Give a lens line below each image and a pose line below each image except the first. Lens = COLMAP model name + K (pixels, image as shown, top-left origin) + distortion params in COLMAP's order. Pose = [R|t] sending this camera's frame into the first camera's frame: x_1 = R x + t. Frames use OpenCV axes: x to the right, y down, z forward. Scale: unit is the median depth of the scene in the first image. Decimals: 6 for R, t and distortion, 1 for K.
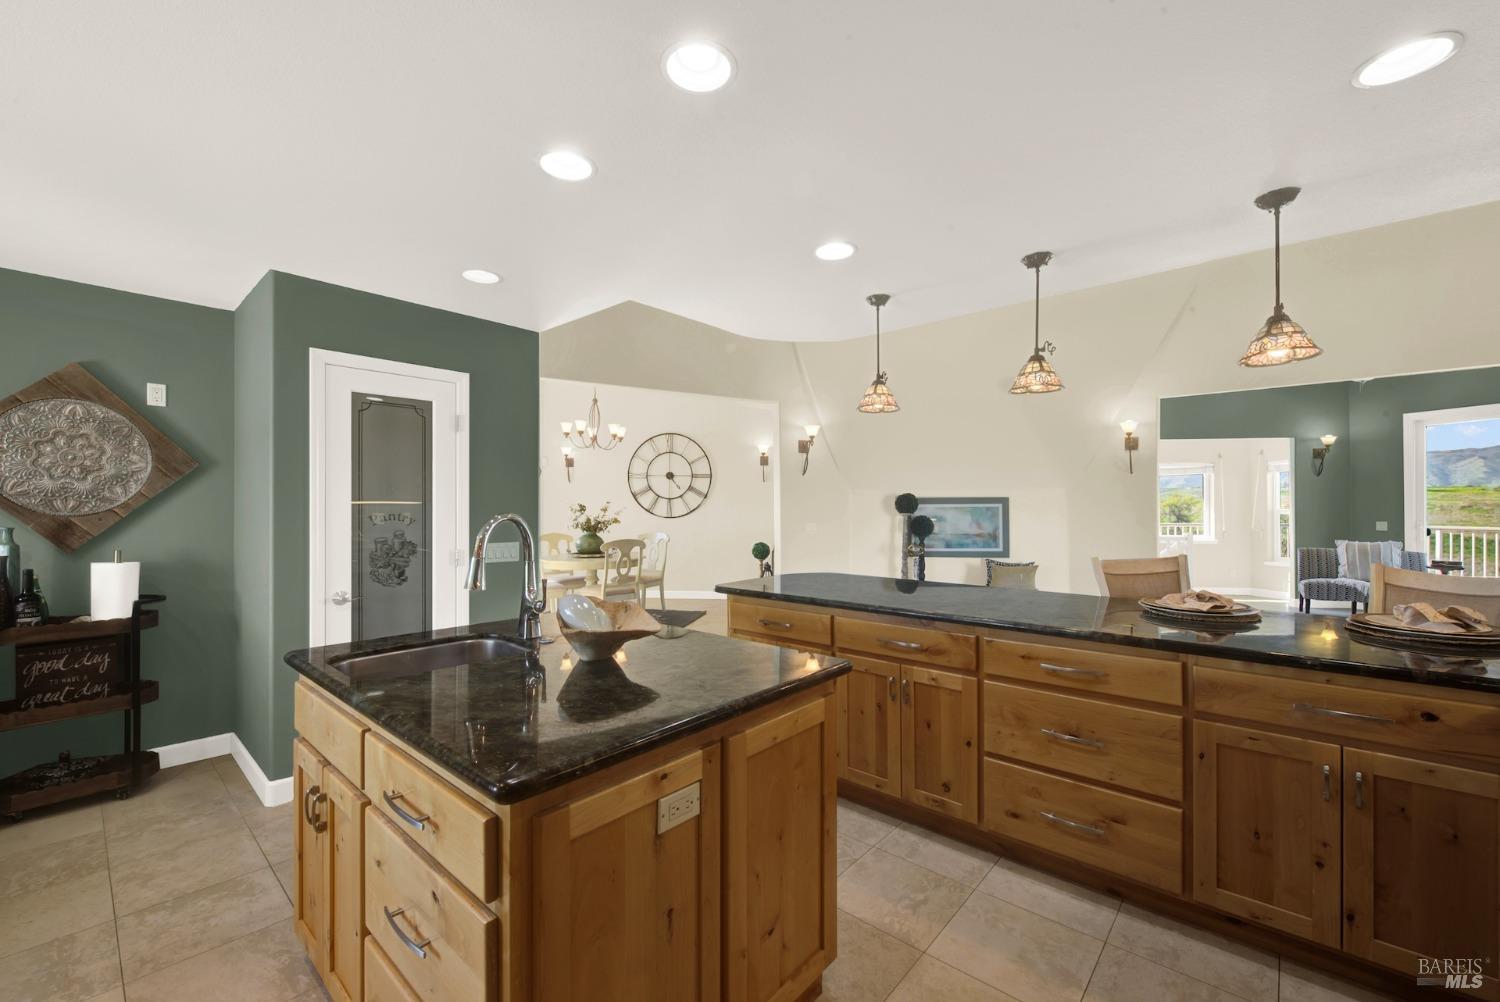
lens RADIAL K [[604.1, 0, 746.3], [0, 604.1, 502.5], [0, 0, 1]] dist [-0.001858, -0.000638]
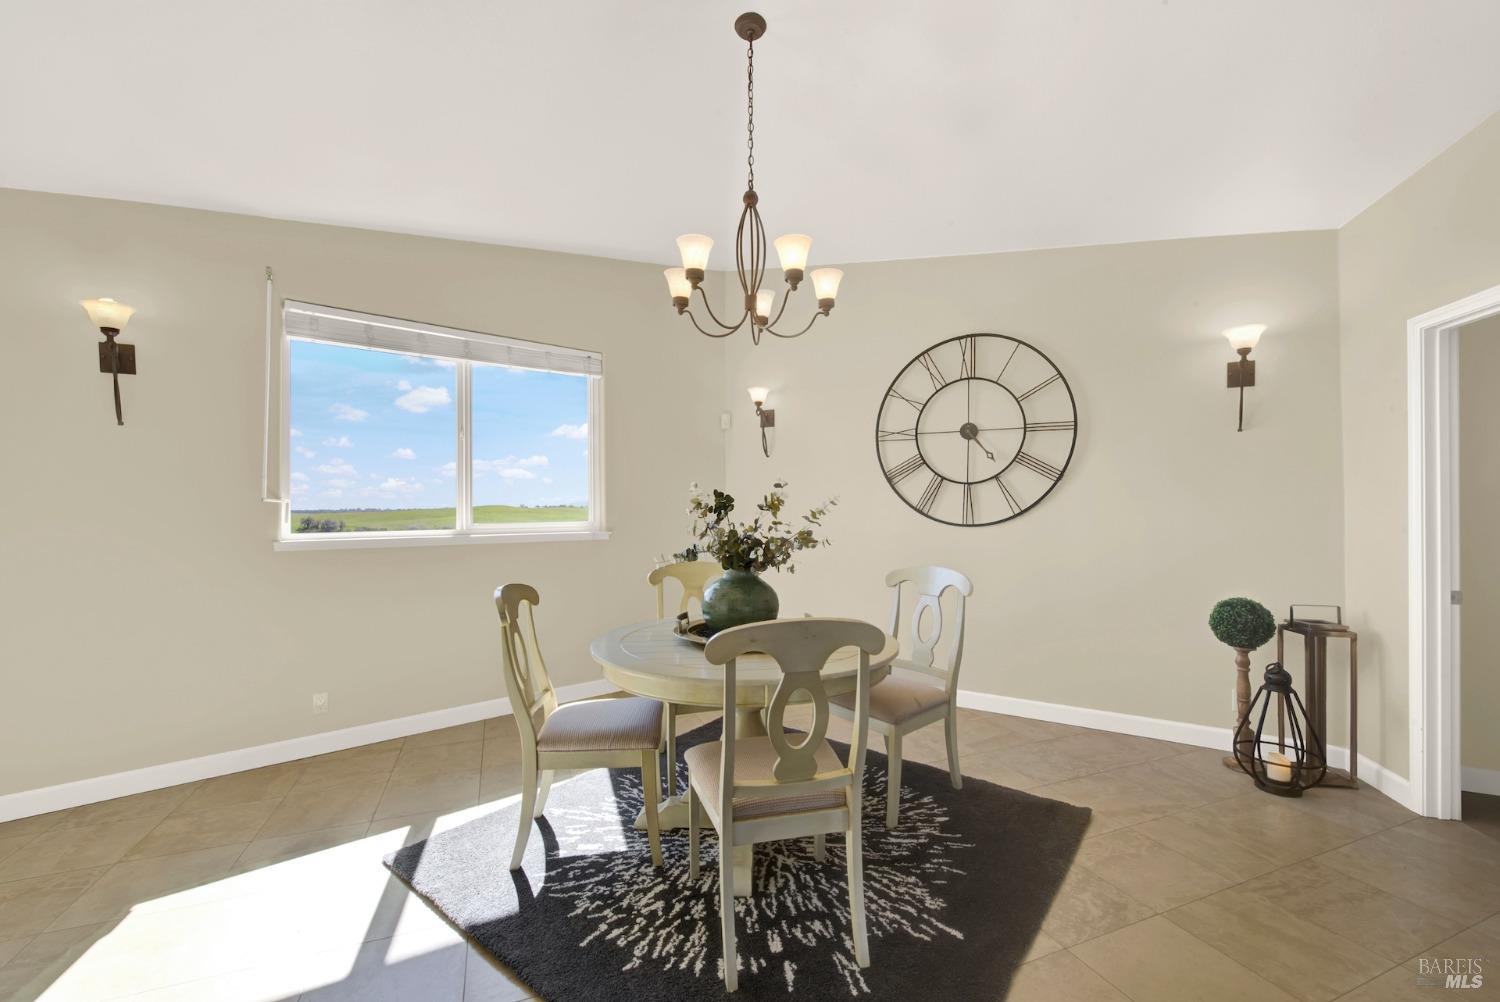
lens RADIAL K [[611.9, 0, 750.0], [0, 611.9, 506.8], [0, 0, 1]] dist [-0.002142, -0.000876]
pose [[0.896471, -0.001660, -0.443098, -0.072496], [0.004393, 0.999977, 0.005142, 0.008079], [0.443080, -0.006556, 0.896458, 0.530628]]
